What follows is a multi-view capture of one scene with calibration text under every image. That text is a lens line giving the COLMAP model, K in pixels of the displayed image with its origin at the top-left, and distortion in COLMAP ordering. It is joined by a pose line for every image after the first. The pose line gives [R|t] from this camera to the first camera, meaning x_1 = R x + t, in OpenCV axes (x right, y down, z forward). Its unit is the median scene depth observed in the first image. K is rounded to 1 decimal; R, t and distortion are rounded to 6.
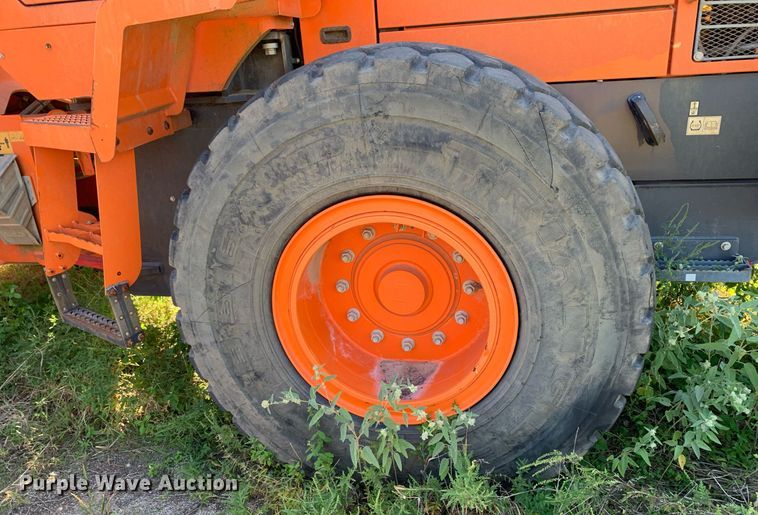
lens RADIAL K [[486.0, 0, 379.0], [0, 486.0, 257.5], [0, 0, 1]] dist [0.025851, 0.000219]
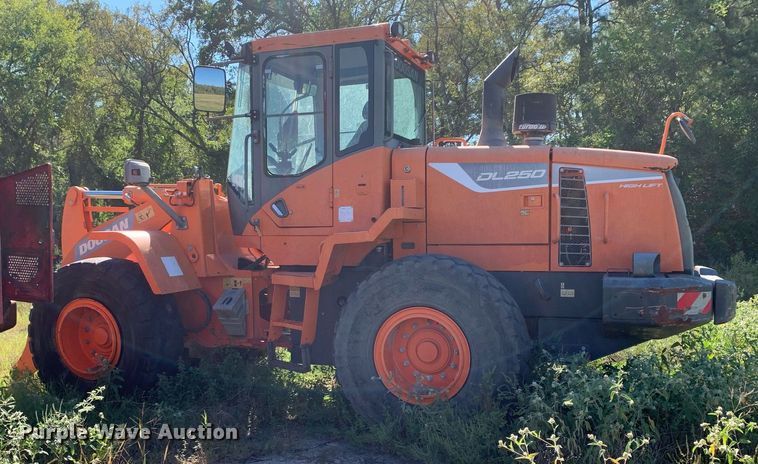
lens RADIAL K [[645.6, 0, 379.0], [0, 645.6, 232.0], [0, 0, 1]] dist [0.002724, -0.002220]
pose [[0.991392, 0.049891, -0.121048, 0.186341], [-0.089860, 0.931695, -0.351950, 0.744739], [0.095221, 0.359798, 0.928158, -2.434826]]
